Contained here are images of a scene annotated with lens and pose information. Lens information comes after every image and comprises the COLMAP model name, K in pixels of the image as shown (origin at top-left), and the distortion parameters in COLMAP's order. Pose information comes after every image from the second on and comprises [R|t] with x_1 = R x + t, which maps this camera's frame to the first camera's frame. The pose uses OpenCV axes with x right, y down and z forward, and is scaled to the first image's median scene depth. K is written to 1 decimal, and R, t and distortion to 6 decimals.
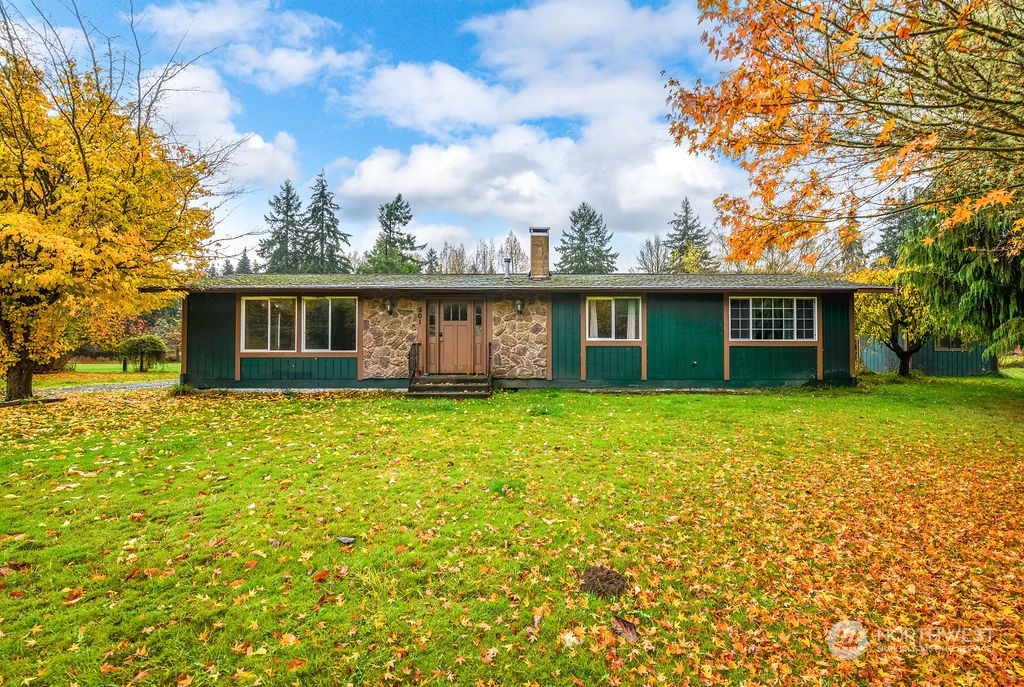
lens RADIAL K [[444.4, 0, 508.4], [0, 444.4, 349.9], [0, 0, 1]] dist [0.000924, -0.000243]
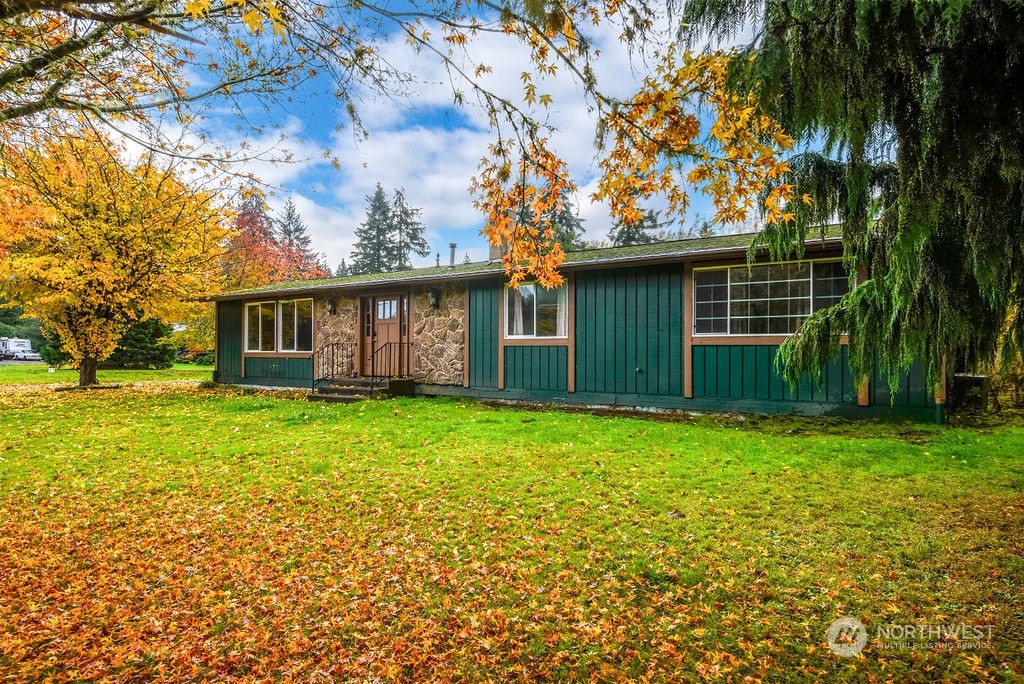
lens RADIAL K [[535.0, 0, 512.0], [0, 535.0, 342.0], [0, 0, 1]] dist [-0.000166, -0.000078]
pose [[0.852937, -0.008020, -0.521952, 0.681071], [0.000695, 0.999899, -0.014229, -0.001517], [0.522013, 0.011774, 0.852856, 0.197917]]
